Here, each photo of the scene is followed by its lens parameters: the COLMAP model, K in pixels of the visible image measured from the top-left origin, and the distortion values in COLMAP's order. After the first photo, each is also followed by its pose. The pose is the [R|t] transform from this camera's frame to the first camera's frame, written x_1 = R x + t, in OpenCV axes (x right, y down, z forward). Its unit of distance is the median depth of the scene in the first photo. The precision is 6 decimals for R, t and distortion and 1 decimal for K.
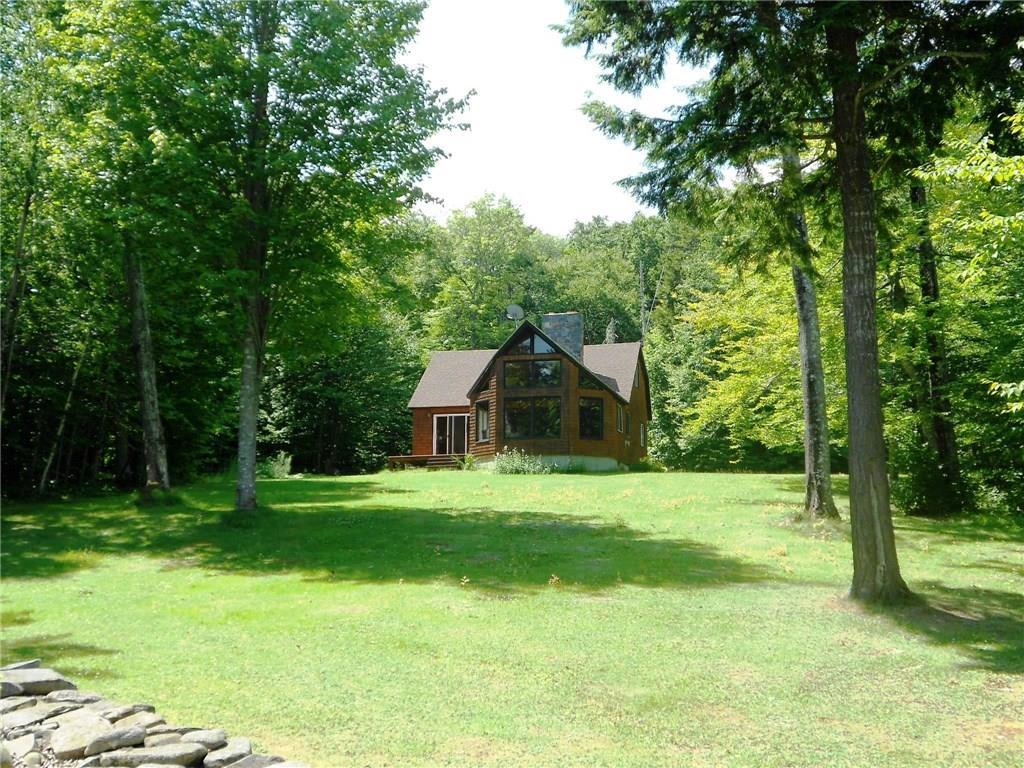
lens RADIAL K [[1101.3, 0, 533.9], [0, 1101.3, 379.3], [0, 0, 1]] dist [0.012462, -0.002640]
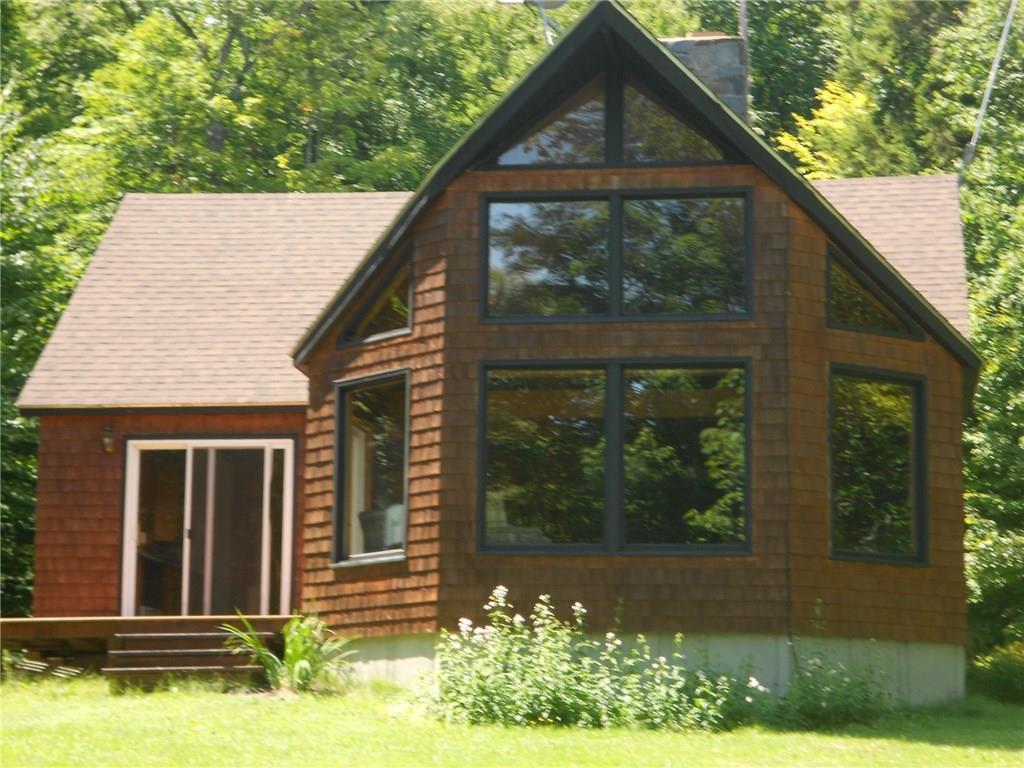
lens RADIAL K [[2565.0, 0, 495.0], [0, 2565.0, 329.0], [0, 0, 1]] dist [0.047041, -0.851568]
pose [[0.995847, 0.026512, 0.087097, -0.067557], [-0.024335, 0.999367, -0.025967, 0.022704], [-0.087730, 0.023740, 0.995861, 0.487287]]
